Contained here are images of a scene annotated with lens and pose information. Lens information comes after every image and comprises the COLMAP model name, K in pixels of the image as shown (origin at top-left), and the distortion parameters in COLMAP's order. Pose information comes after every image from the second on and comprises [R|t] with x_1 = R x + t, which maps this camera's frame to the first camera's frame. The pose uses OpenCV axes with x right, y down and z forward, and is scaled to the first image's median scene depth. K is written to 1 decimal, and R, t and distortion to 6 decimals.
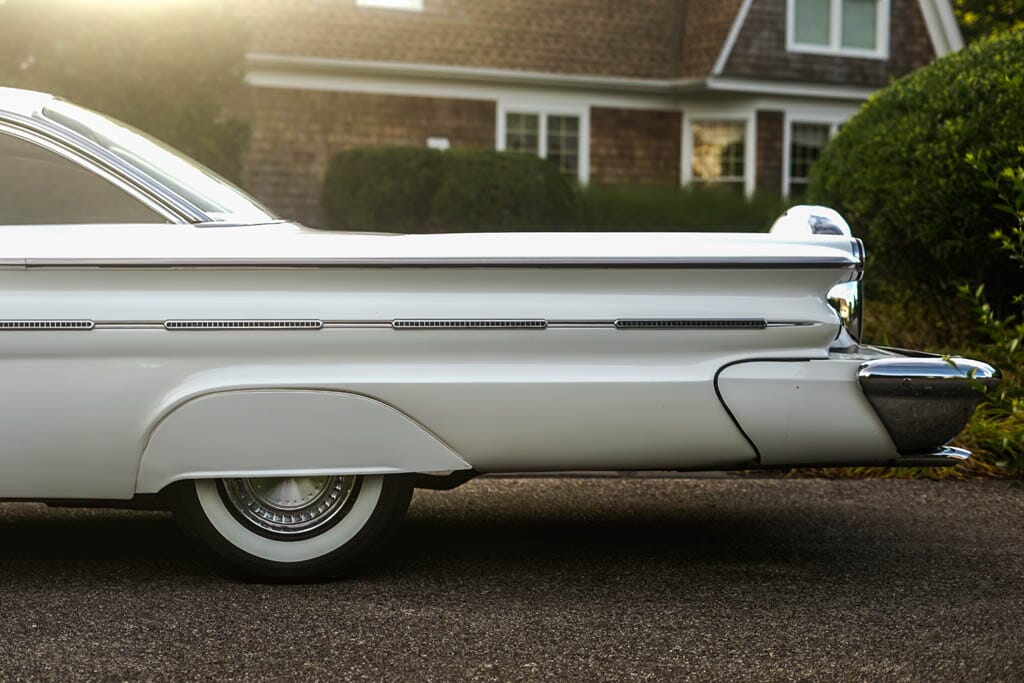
lens RADIAL K [[1524.0, 0, 476.4], [0, 1524.0, 341.4], [0, 0, 1]] dist [-0.005798, 0.038967]
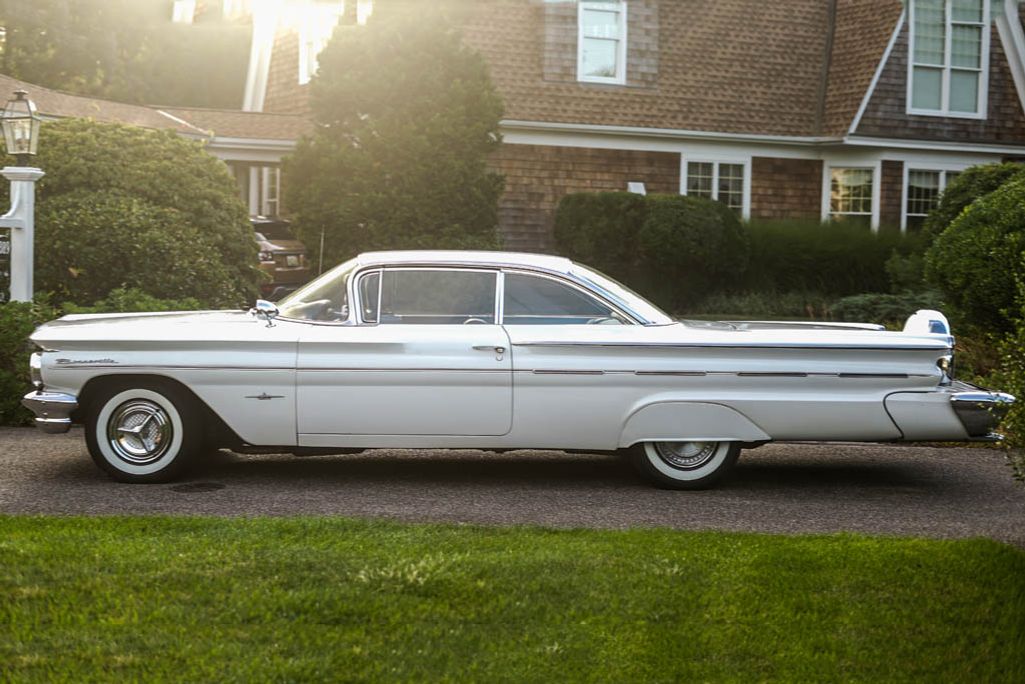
lens RADIAL K [[1479.2, 0, 513.5], [0, 1479.2, 318.0], [0, 0, 1]] dist [-0.002306, 0.037653]
pose [[0.998633, 0.015468, -0.049931, -0.064304], [-0.015102, 0.999856, 0.007701, -0.024308], [0.050043, -0.006937, 0.998723, -0.272663]]
